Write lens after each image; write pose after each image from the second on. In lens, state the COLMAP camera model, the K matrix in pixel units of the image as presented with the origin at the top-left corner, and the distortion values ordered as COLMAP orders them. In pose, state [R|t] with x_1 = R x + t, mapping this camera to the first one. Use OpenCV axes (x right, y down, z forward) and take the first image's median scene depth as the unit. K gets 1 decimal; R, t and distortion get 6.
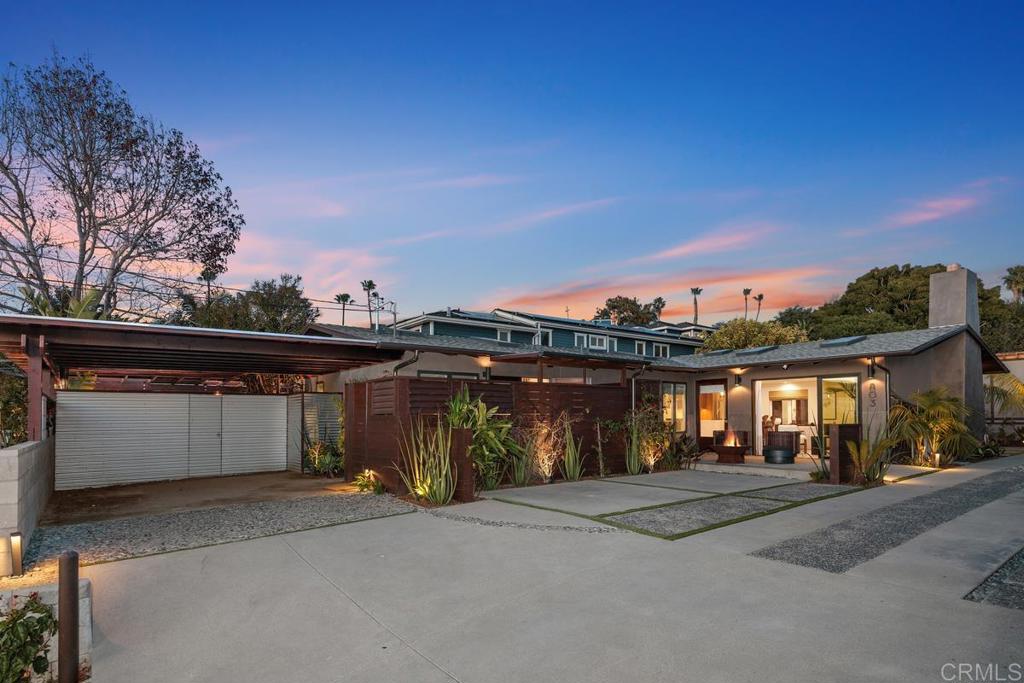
lens RADIAL K [[576.1, 0, 519.5], [0, 576.1, 412.3], [0, 0, 1]] dist [-0.000425, 0.000408]
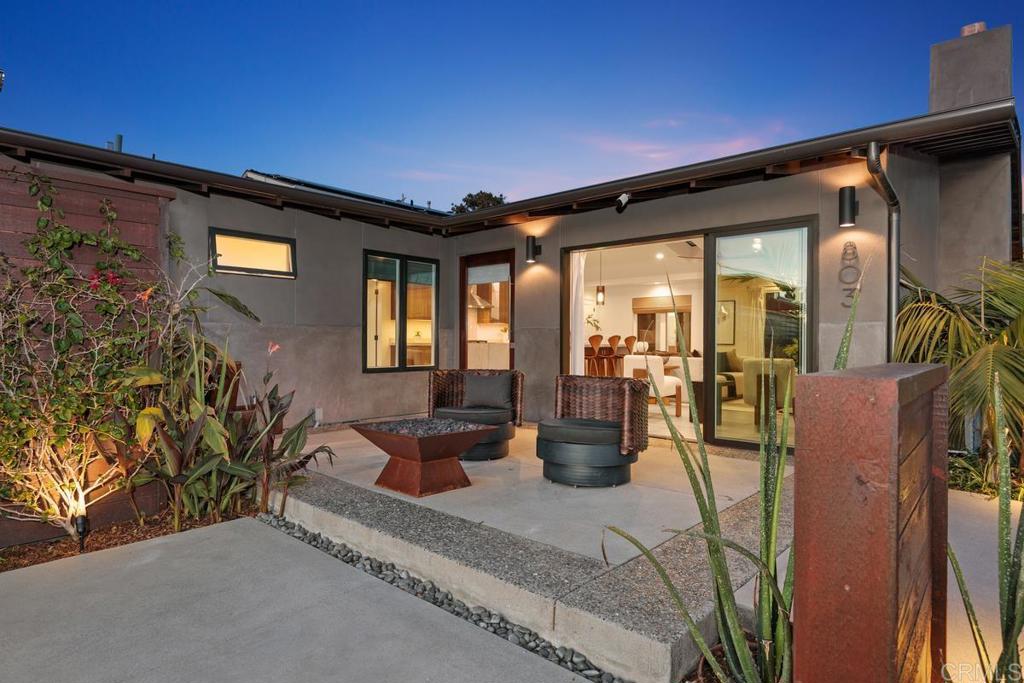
lens RADIAL K [[560.8, 0, 511.3], [0, 560.8, 339.6], [0, 0, 1]] dist [-0.000033, -0.000156]
pose [[0.990115, 0.012317, 0.139715, 0.302191], [-0.013451, 0.999884, 0.007181, 0.008502], [-0.139610, -0.008989, 0.990166, 0.579025]]
